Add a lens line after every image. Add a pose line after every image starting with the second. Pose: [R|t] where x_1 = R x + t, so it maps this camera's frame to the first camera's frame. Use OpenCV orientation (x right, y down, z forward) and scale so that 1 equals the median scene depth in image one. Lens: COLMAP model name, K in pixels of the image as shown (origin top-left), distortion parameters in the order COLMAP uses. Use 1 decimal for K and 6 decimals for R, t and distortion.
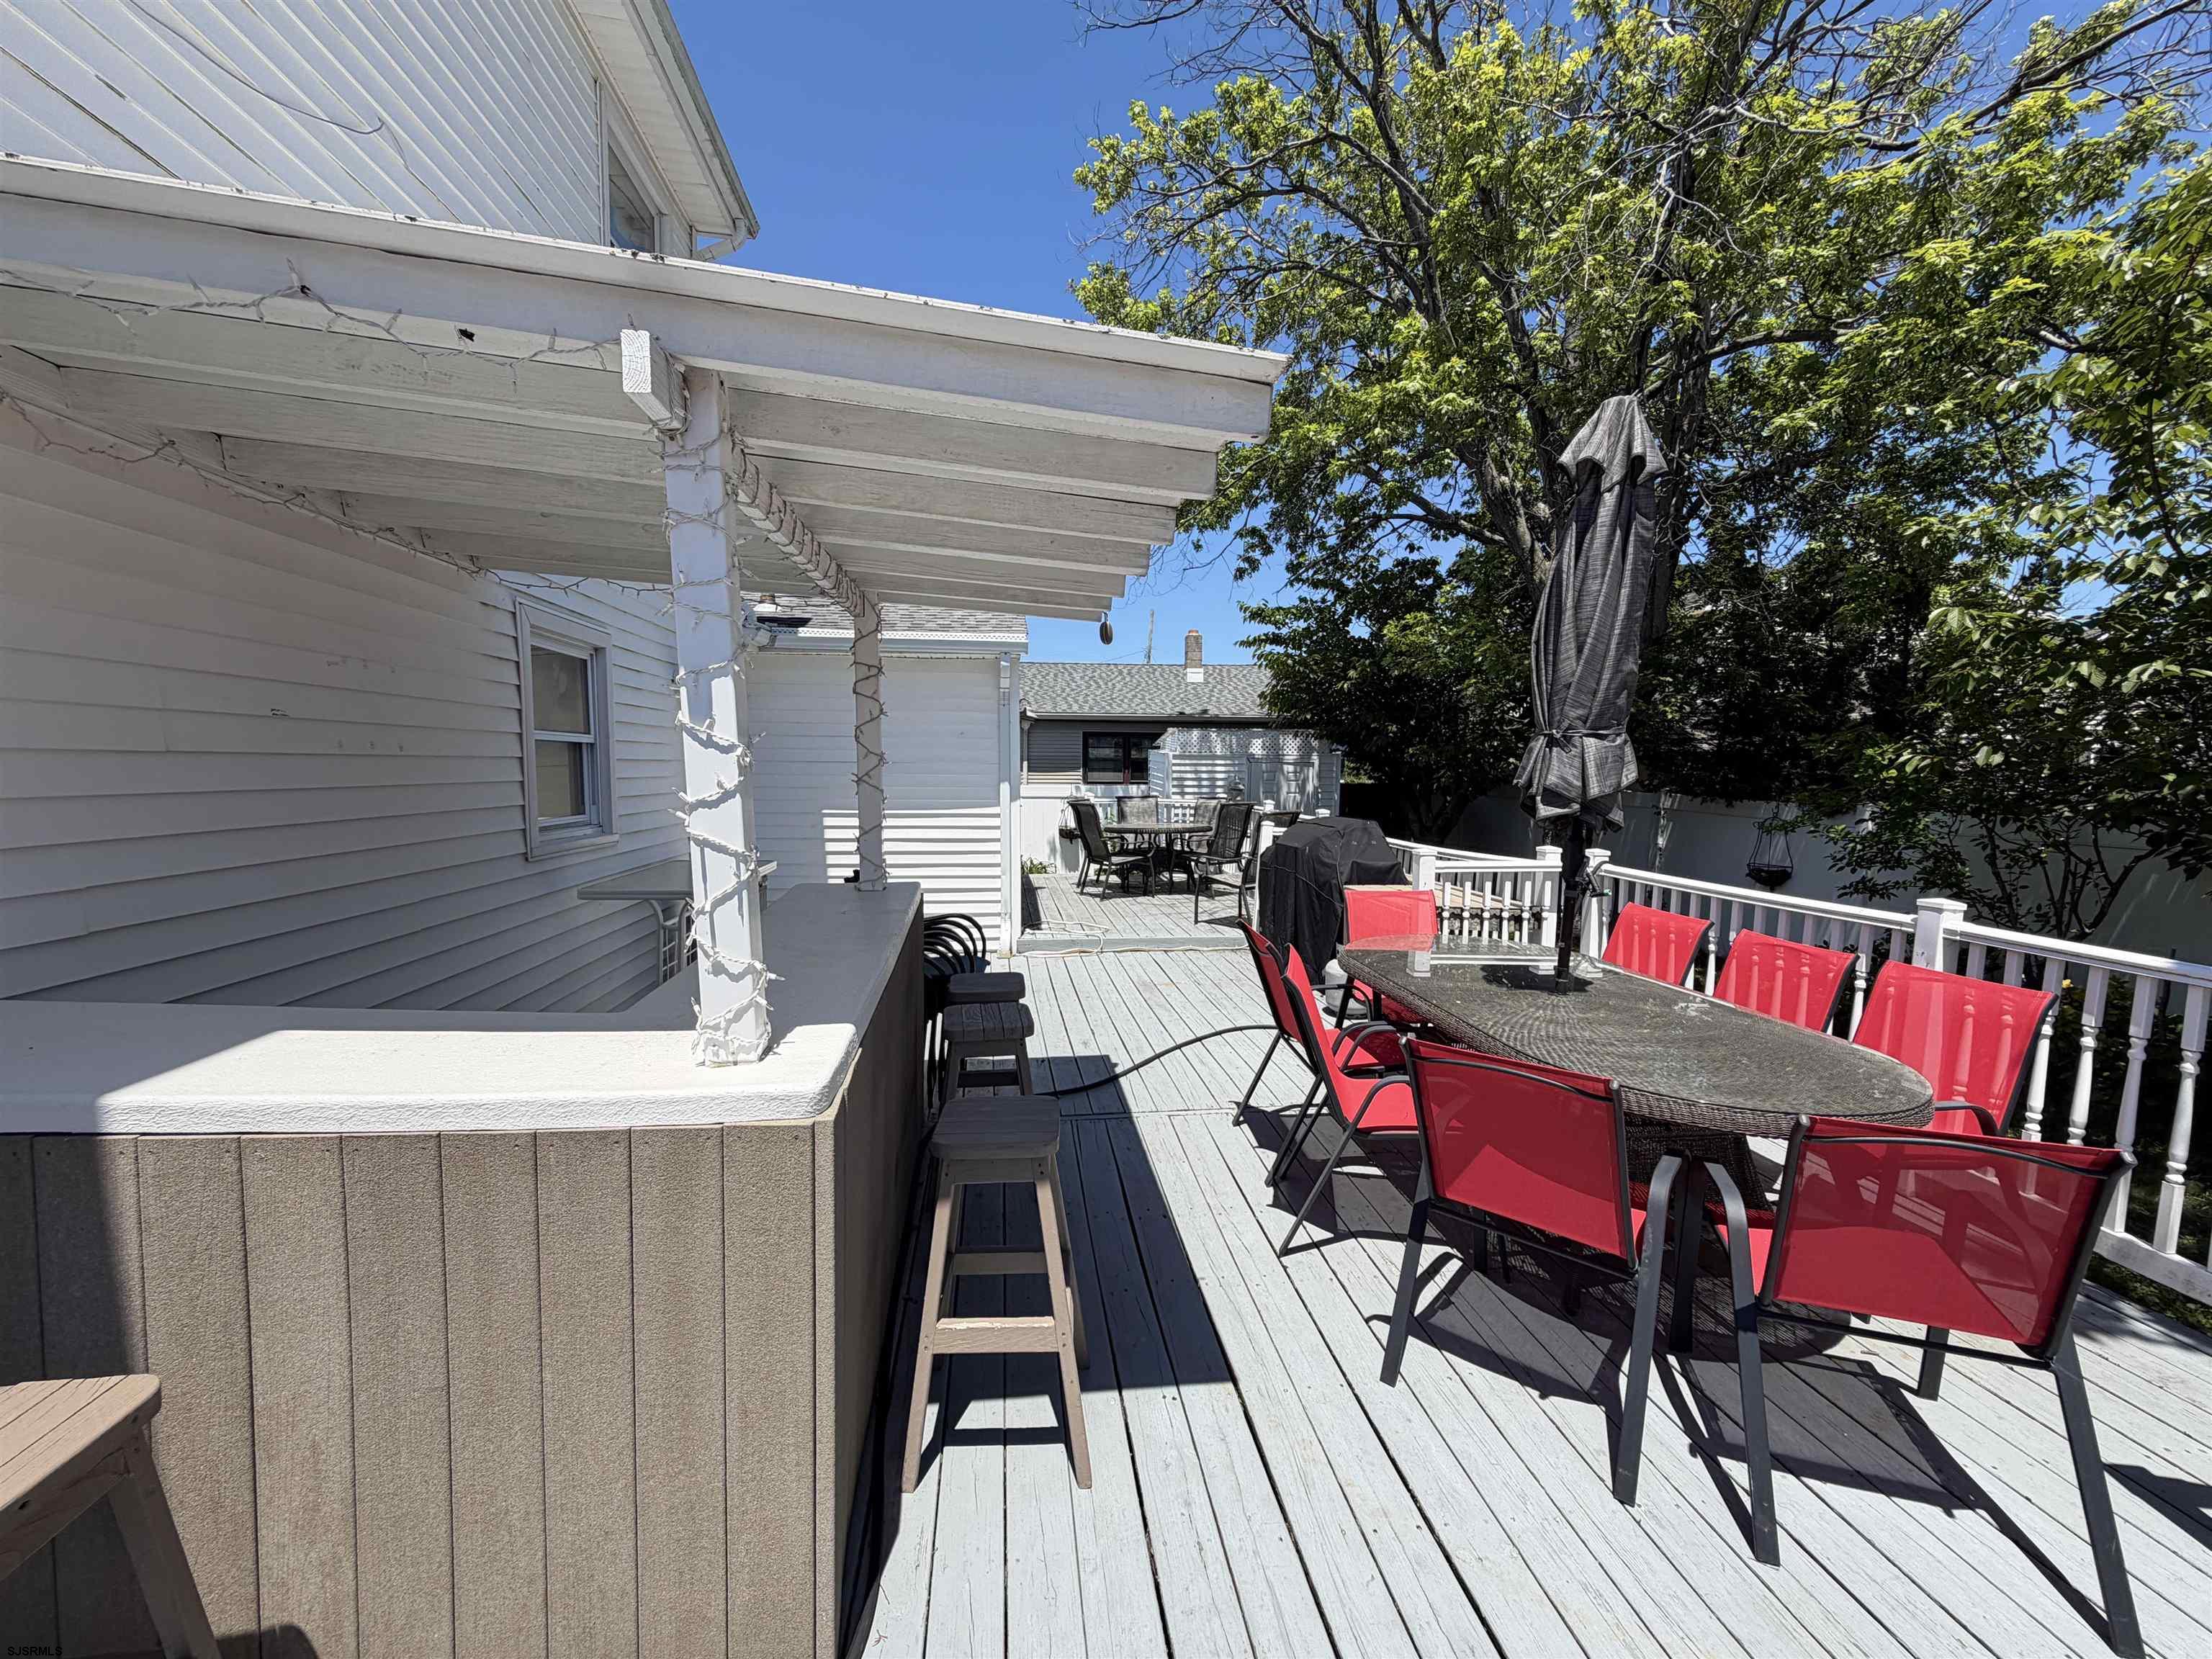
lens RADIAL K [[883.3, 0, 1105.0], [0, 883.3, 836.2], [0, 0, 1]] dist [-0.002659, 0.000710]
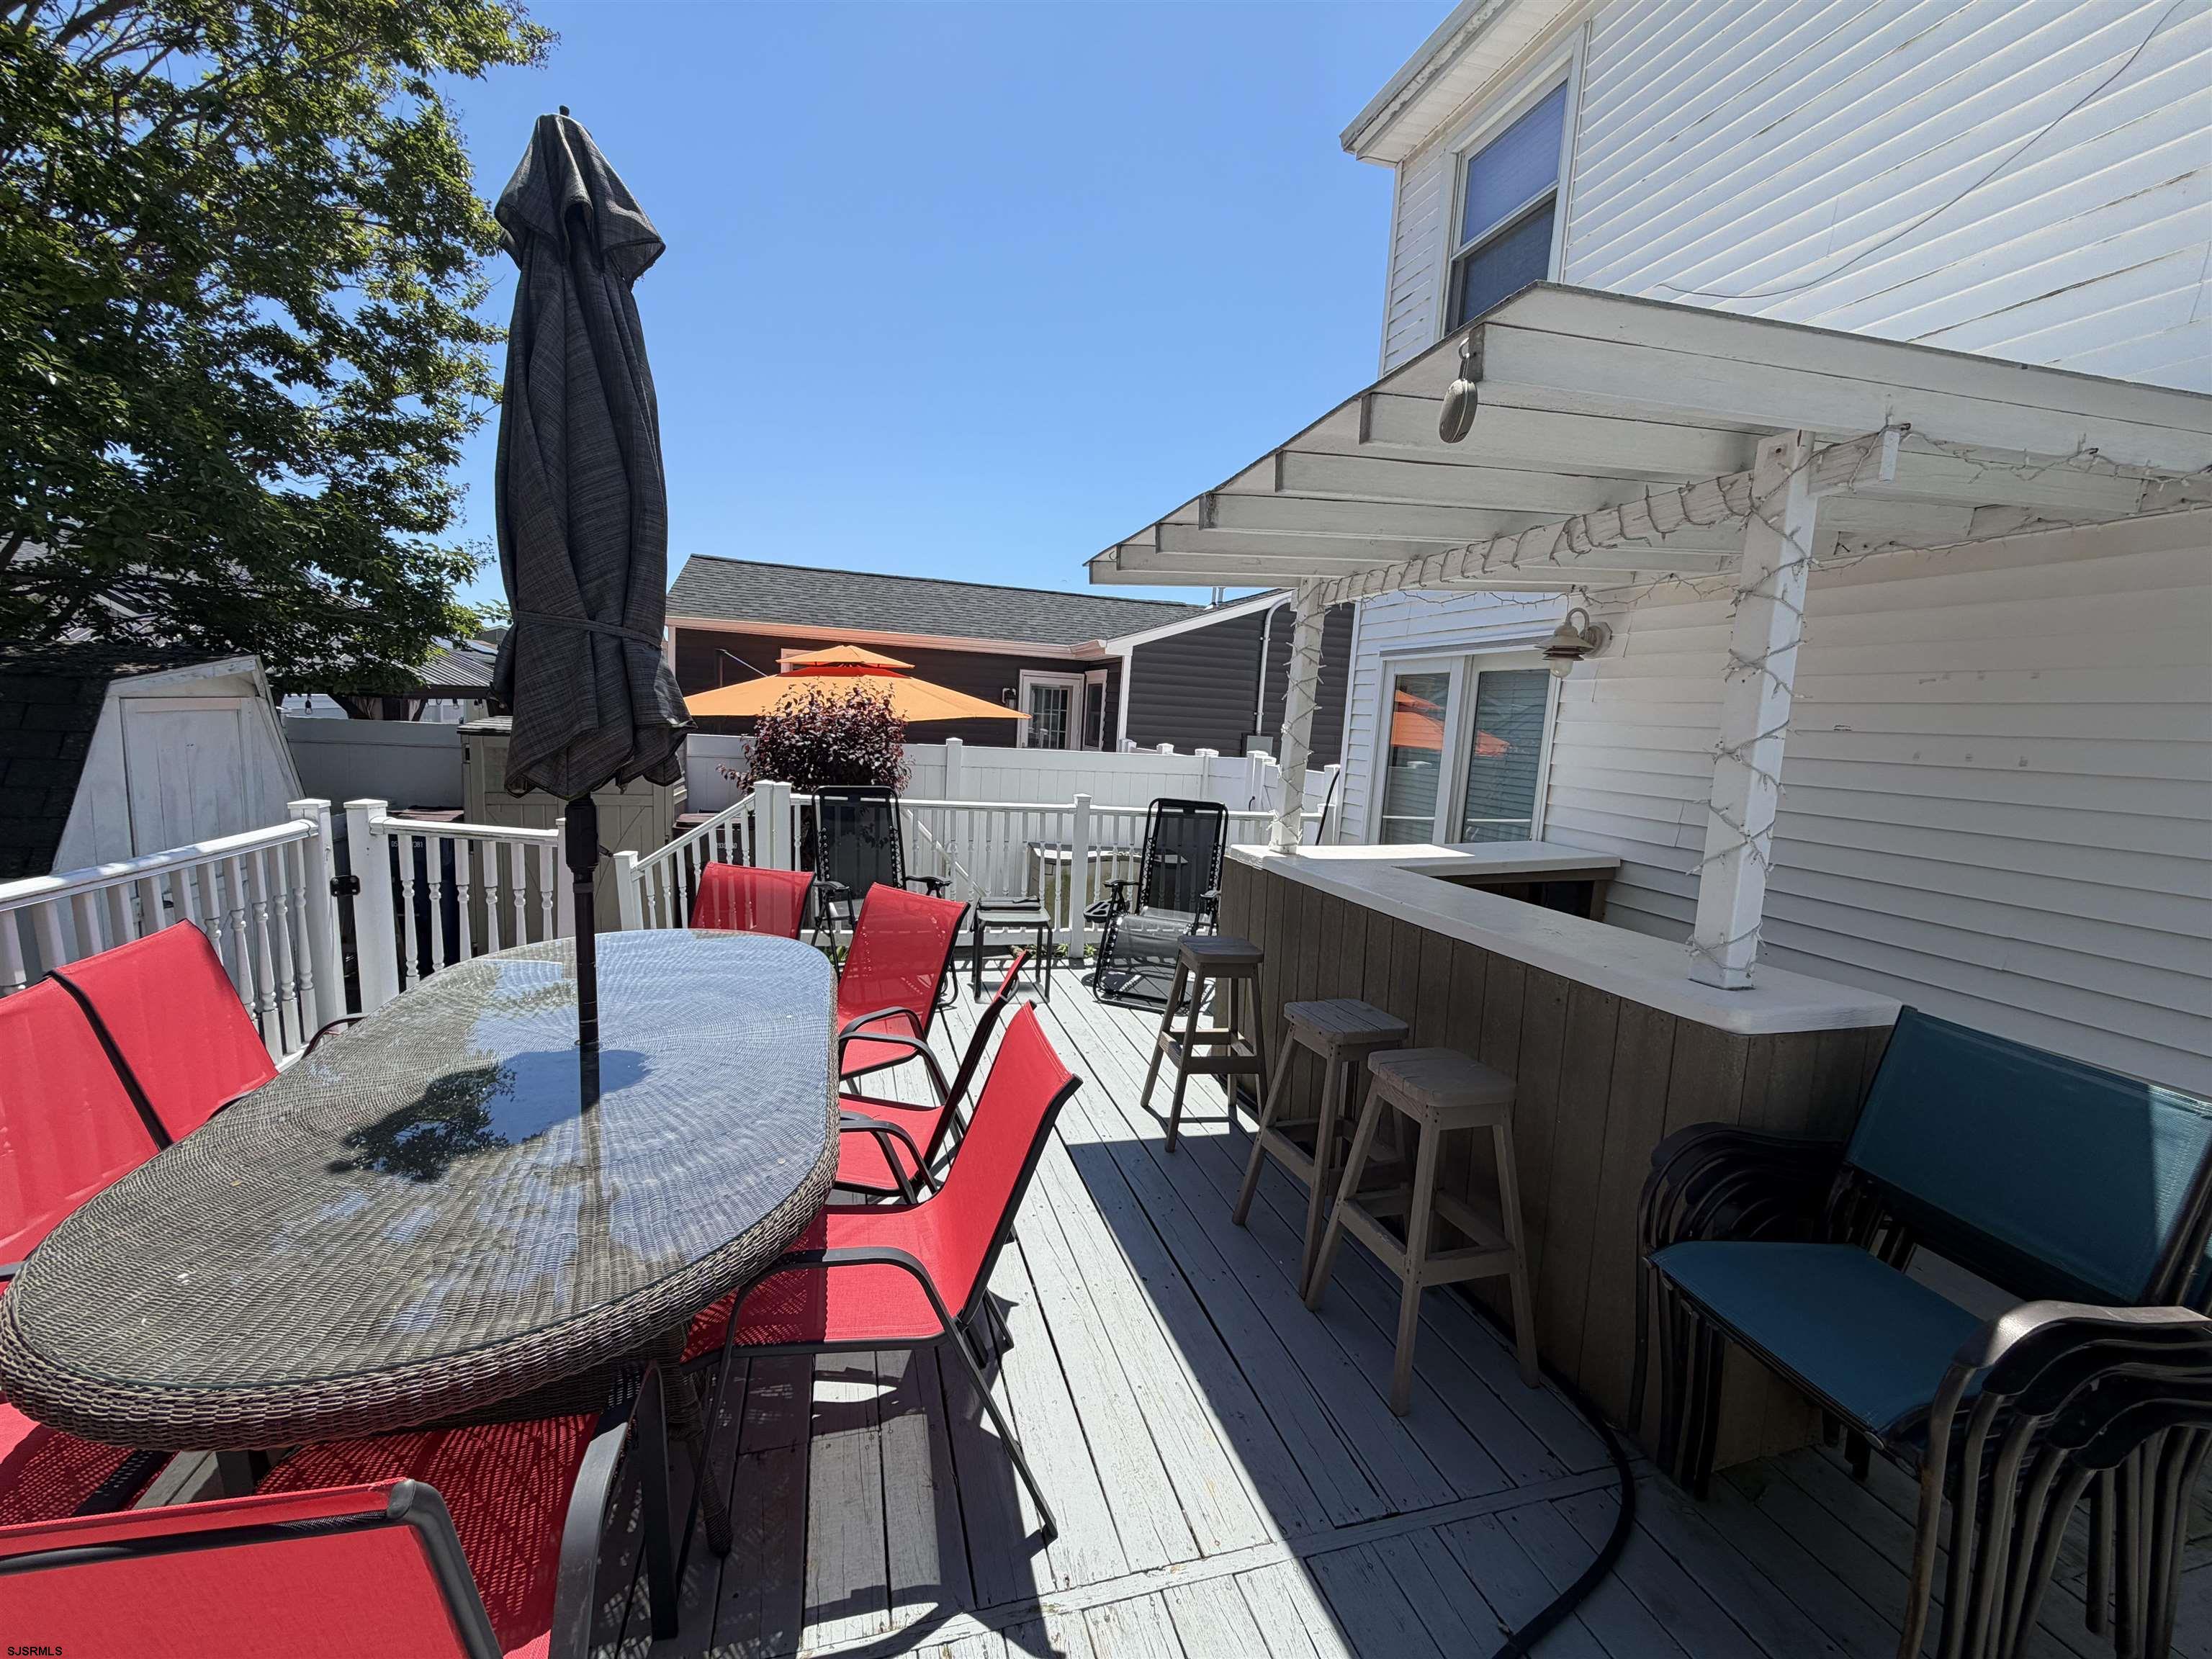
lens RADIAL K [[883.3, 0, 1102.2], [0, 883.3, 831.5], [0, 0, 1]] dist [-0.002659, 0.000710]
pose [[-0.982928, -0.042099, -0.179108, 0.292171], [-0.077213, 0.977985, 0.193864, -0.139937], [0.167004, 0.204384, -0.964540, 1.825178]]
